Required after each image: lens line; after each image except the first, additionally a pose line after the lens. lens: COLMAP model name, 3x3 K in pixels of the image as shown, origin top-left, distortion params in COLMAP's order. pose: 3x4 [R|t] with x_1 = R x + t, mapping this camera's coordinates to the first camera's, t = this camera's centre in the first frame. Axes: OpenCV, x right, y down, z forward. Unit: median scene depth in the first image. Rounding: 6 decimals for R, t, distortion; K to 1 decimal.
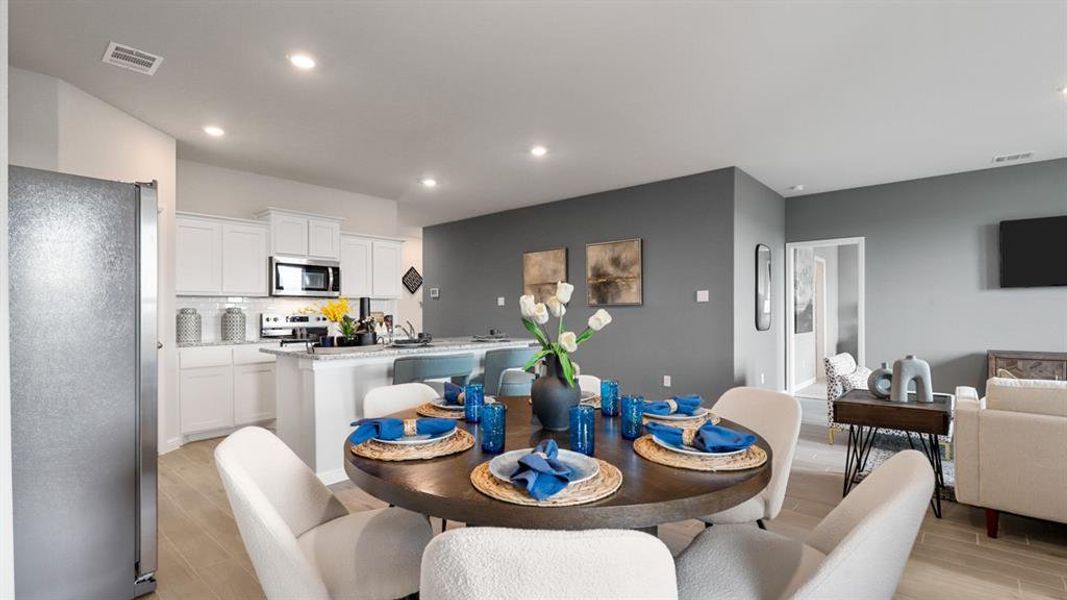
lens RADIAL K [[489.6, 0, 539.1], [0, 489.6, 303.5], [0, 0, 1]] dist [-0.000461, 0.000212]
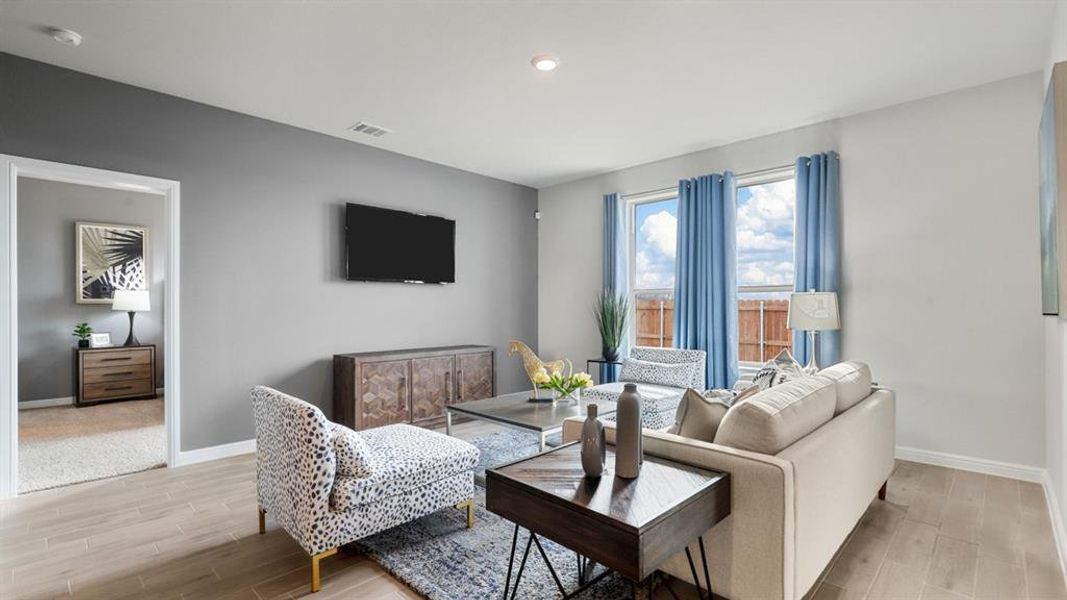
lens RADIAL K [[489.6, 0, 539.1], [0, 489.6, 303.5], [0, 0, 1]] dist [-0.000461, 0.000212]
pose [[0.048956, 0.011143, 0.998739, 0.098505], [-0.014975, 0.999834, -0.010421, 0.010201], [-0.998689, -0.014446, 0.049115, 0.545746]]
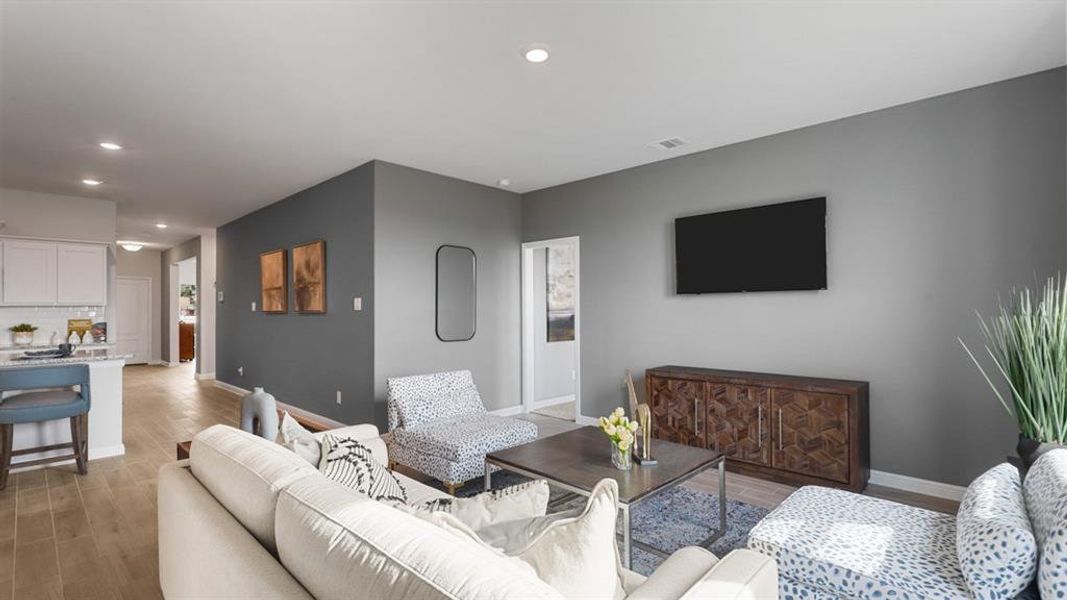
lens RADIAL K [[489.6, 0, 539.1], [0, 489.6, 303.5], [0, 0, 1]] dist [-0.000461, 0.000212]
pose [[0.998695, -0.001304, -0.051060, 0.650929], [0.001702, 0.999968, 0.007762, -0.020709], [0.051049, -0.007839, 0.998665, 0.102890]]
